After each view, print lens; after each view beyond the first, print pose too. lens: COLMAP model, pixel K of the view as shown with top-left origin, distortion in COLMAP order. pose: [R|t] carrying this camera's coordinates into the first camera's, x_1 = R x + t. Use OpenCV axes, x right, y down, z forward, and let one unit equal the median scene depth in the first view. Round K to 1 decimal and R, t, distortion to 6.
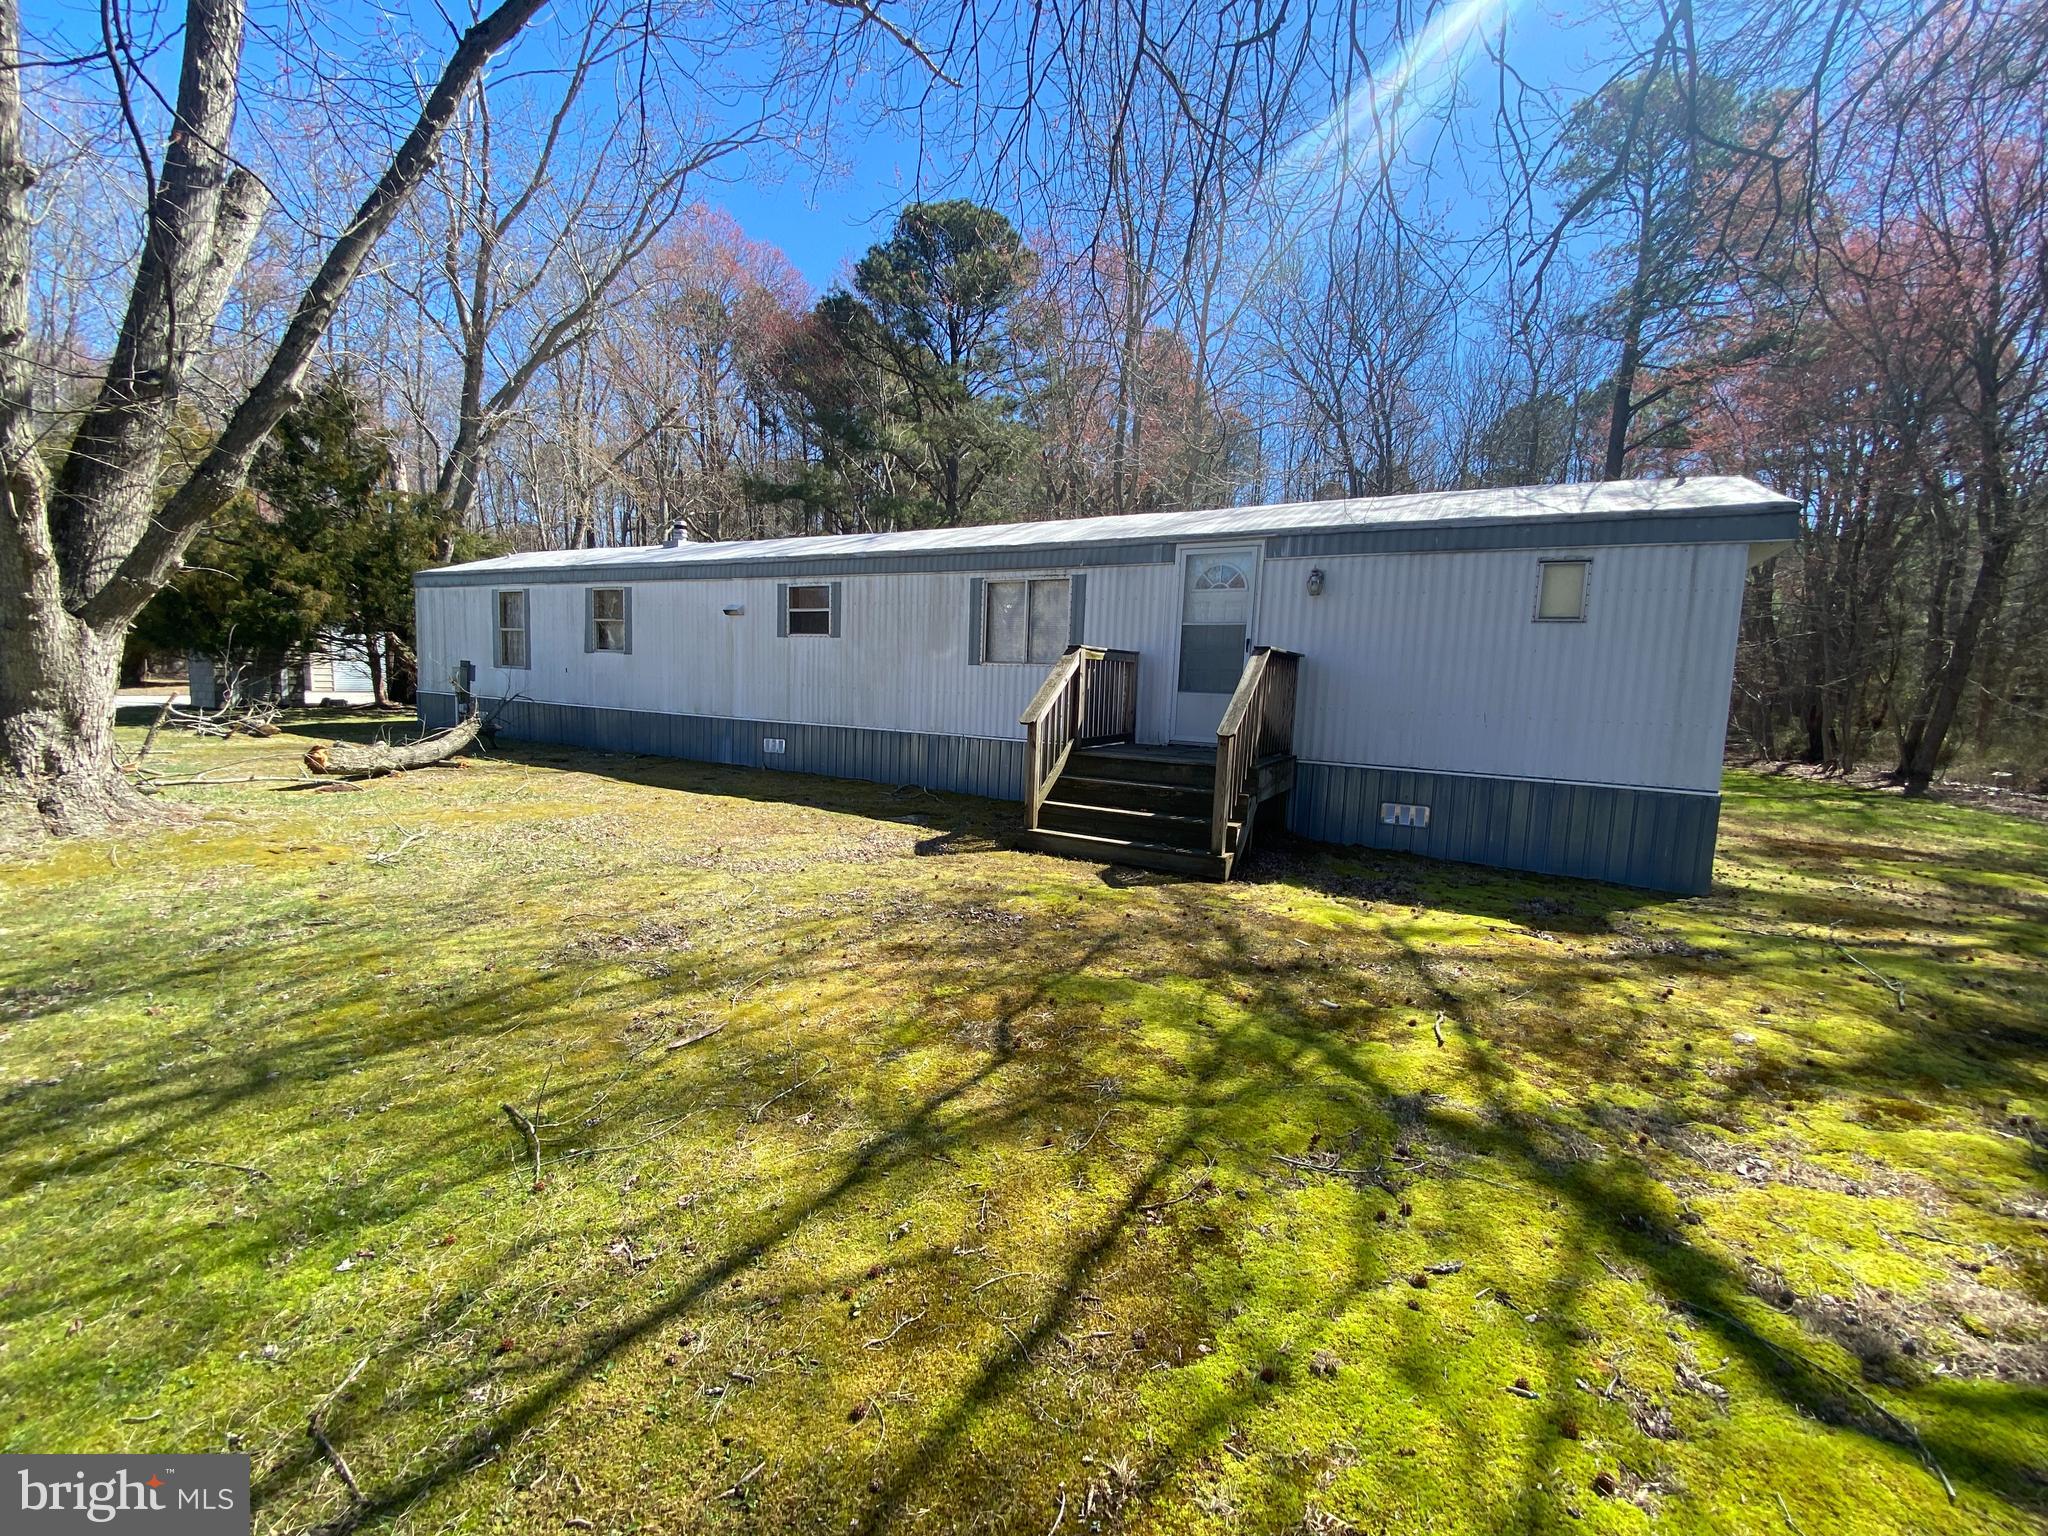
lens RADIAL K [[832.0, 0, 1024.0], [0, 832.0, 768.0], [0, 0, 1]] dist [0.016645, -0.018303]
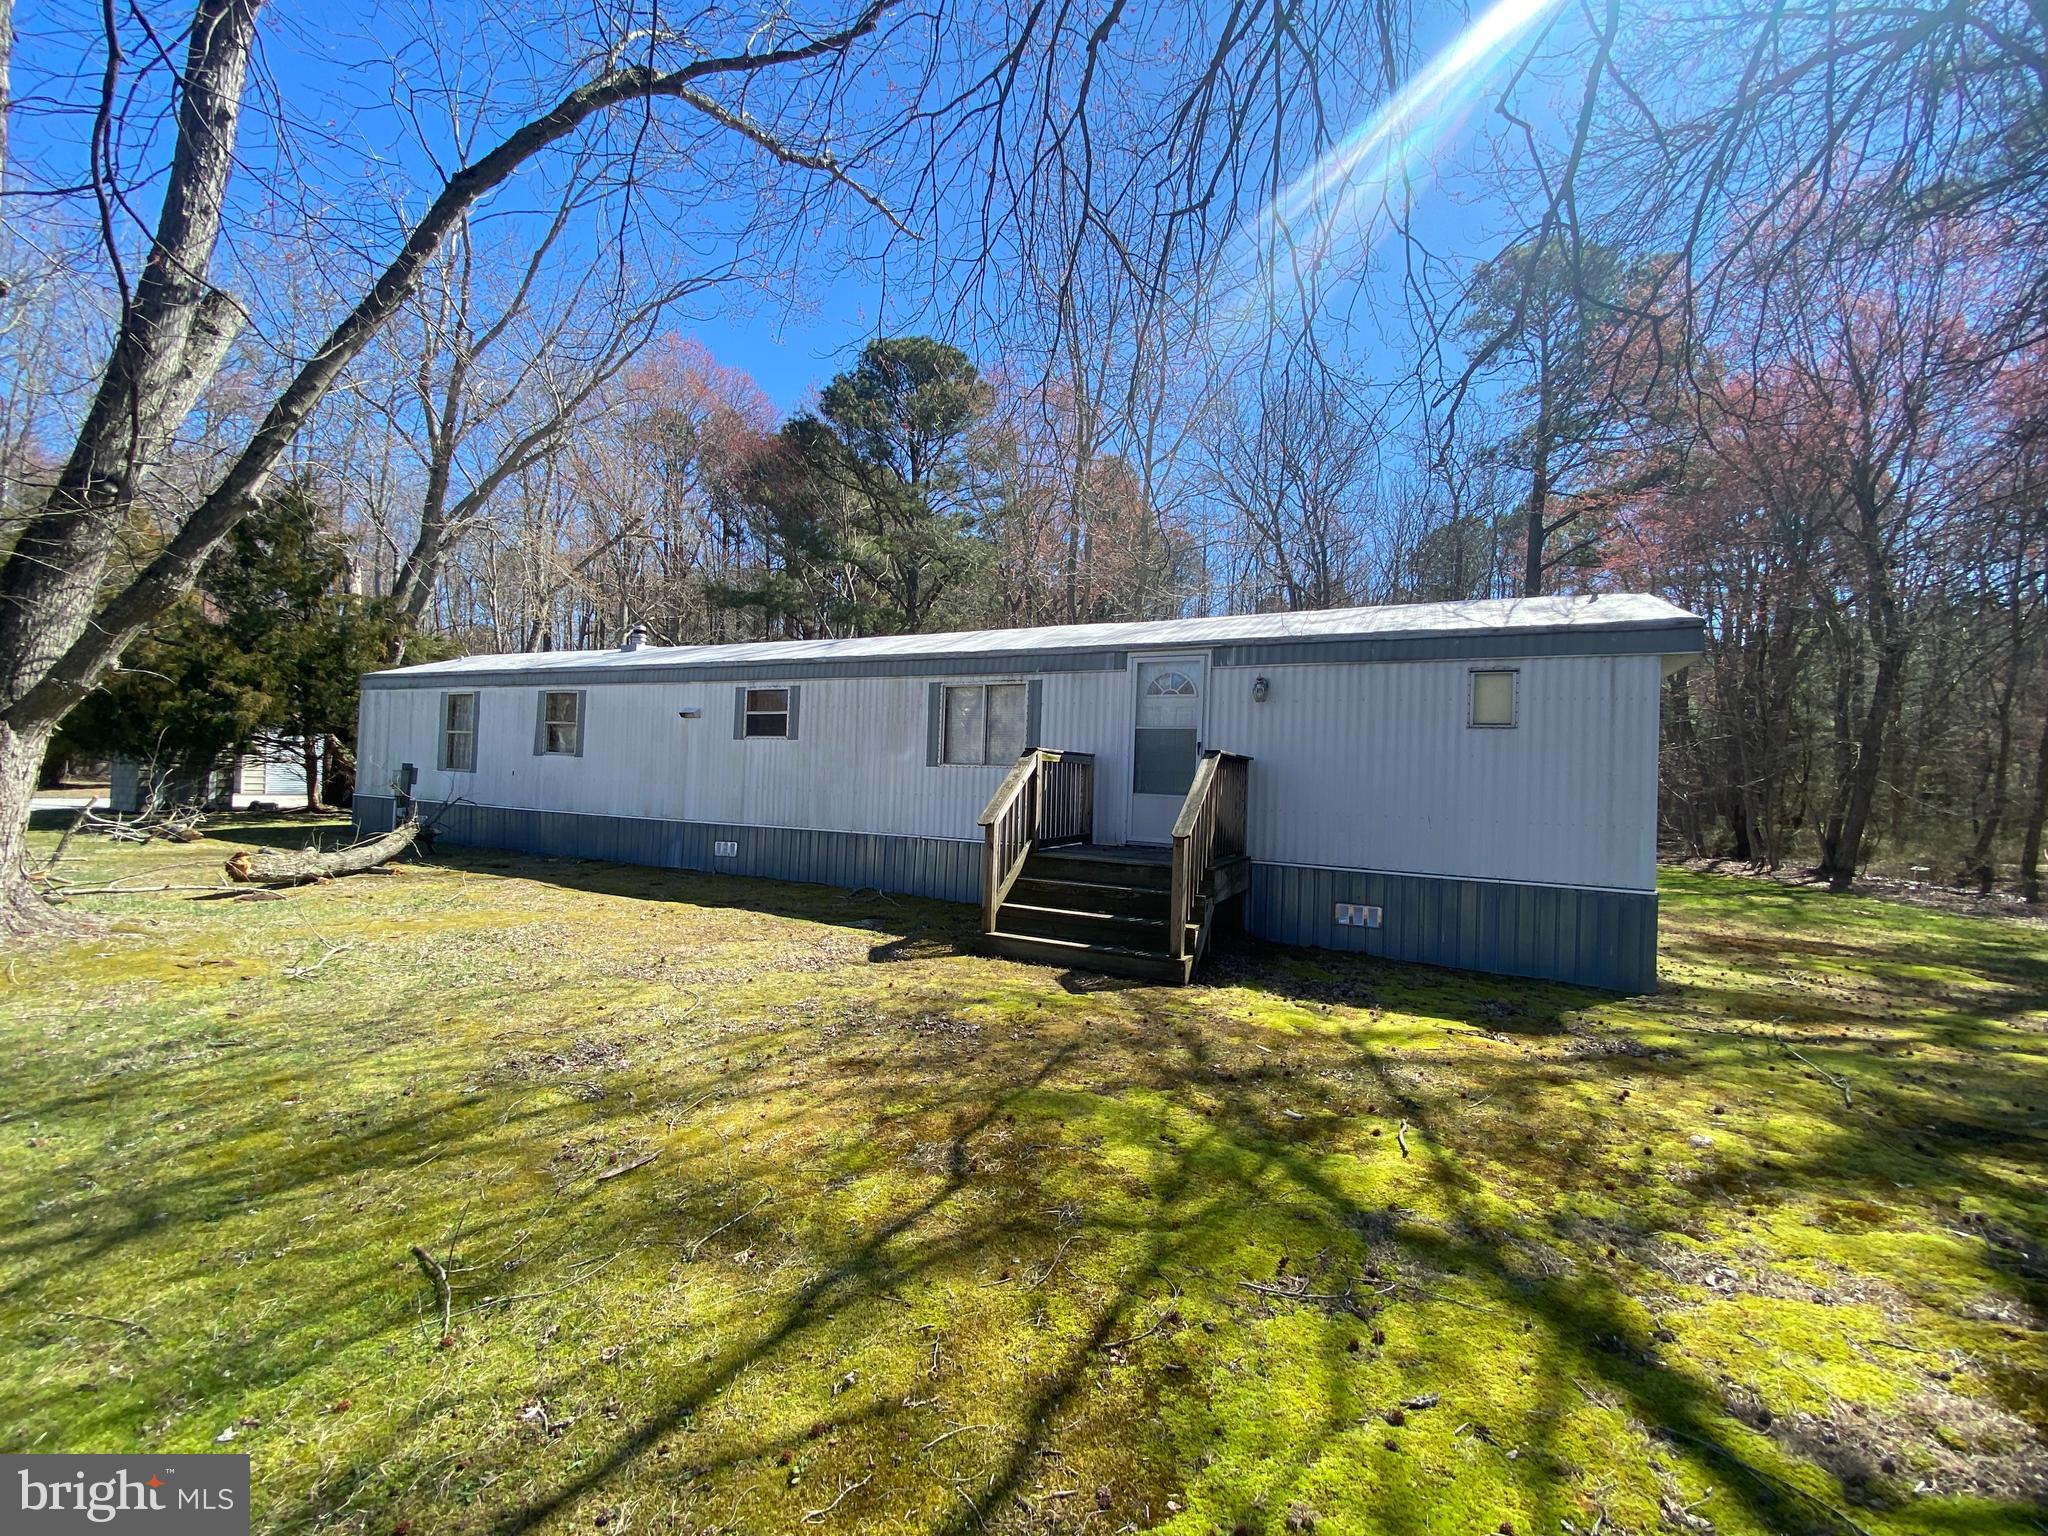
lens RADIAL K [[832.0, 0, 1024.0], [0, 832.0, 768.0], [0, 0, 1]] dist [0.016645, -0.018303]
pose [[0.998741, -0.001003, 0.050145, 0.001793], [0.006994, 0.992816, -0.119448, -0.004036], [-0.049665, 0.119648, 0.991573, -0.003355]]
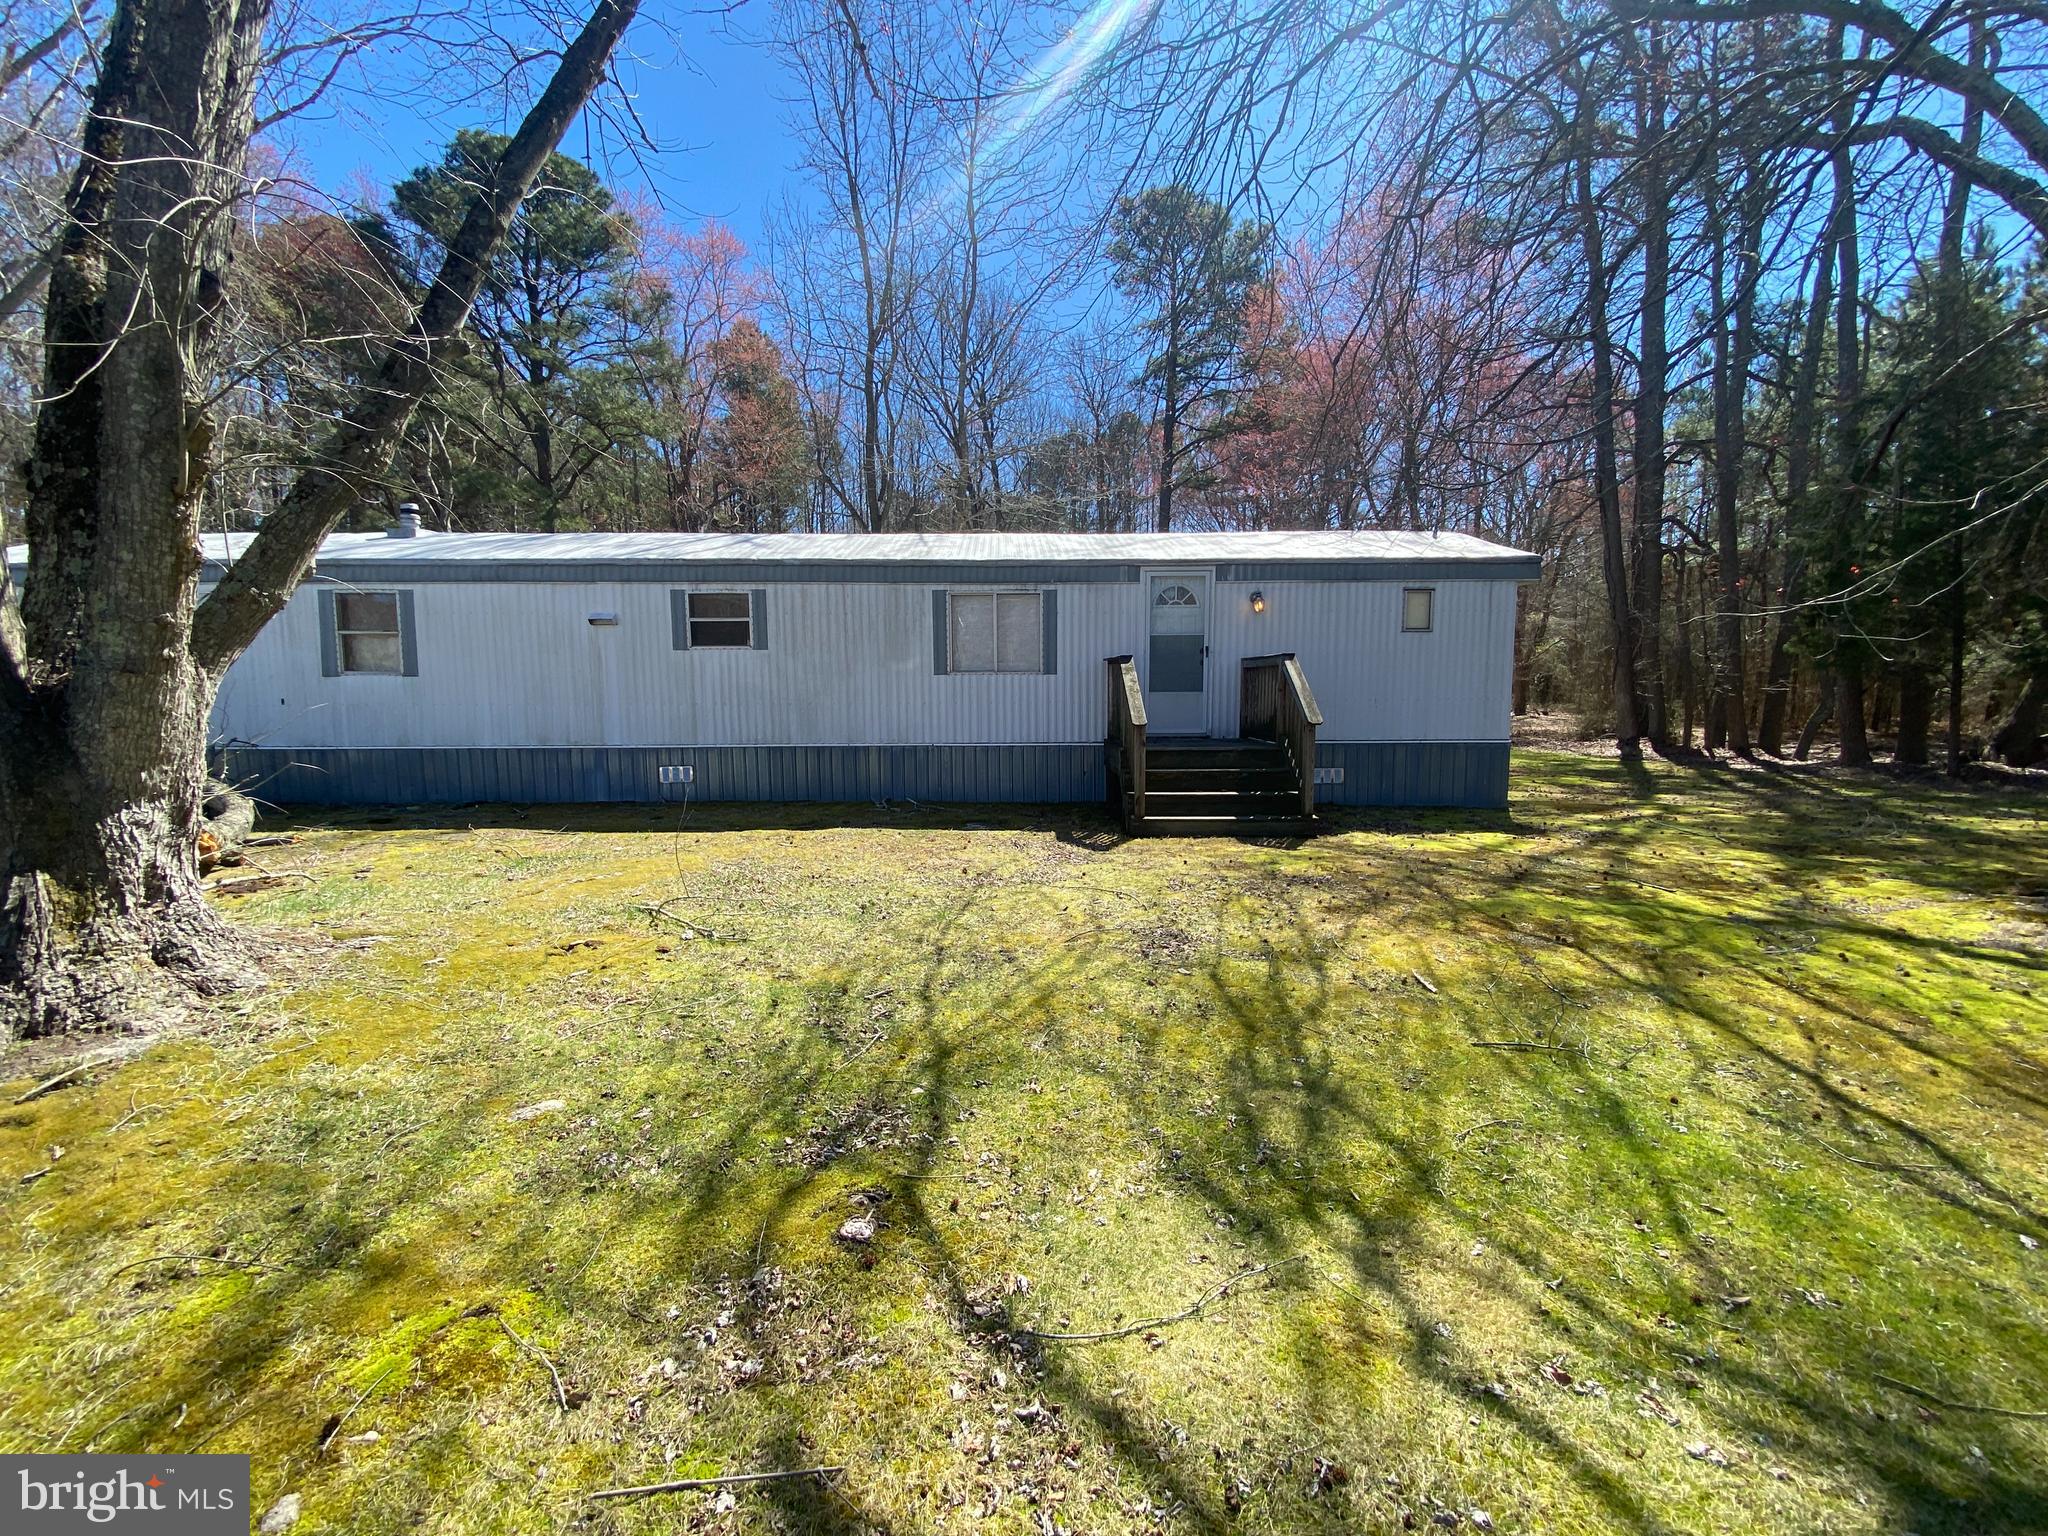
lens RADIAL K [[824.5, 0, 1015.5], [0, 824.5, 779.0], [0, 0, 1]] dist [0.014729, -0.017701]
pose [[0.864561, -0.096969, 0.493084, -0.881485], [0.088609, 0.995249, 0.040360, -0.051700], [-0.494654, 0.008798, 0.869045, 0.126706]]
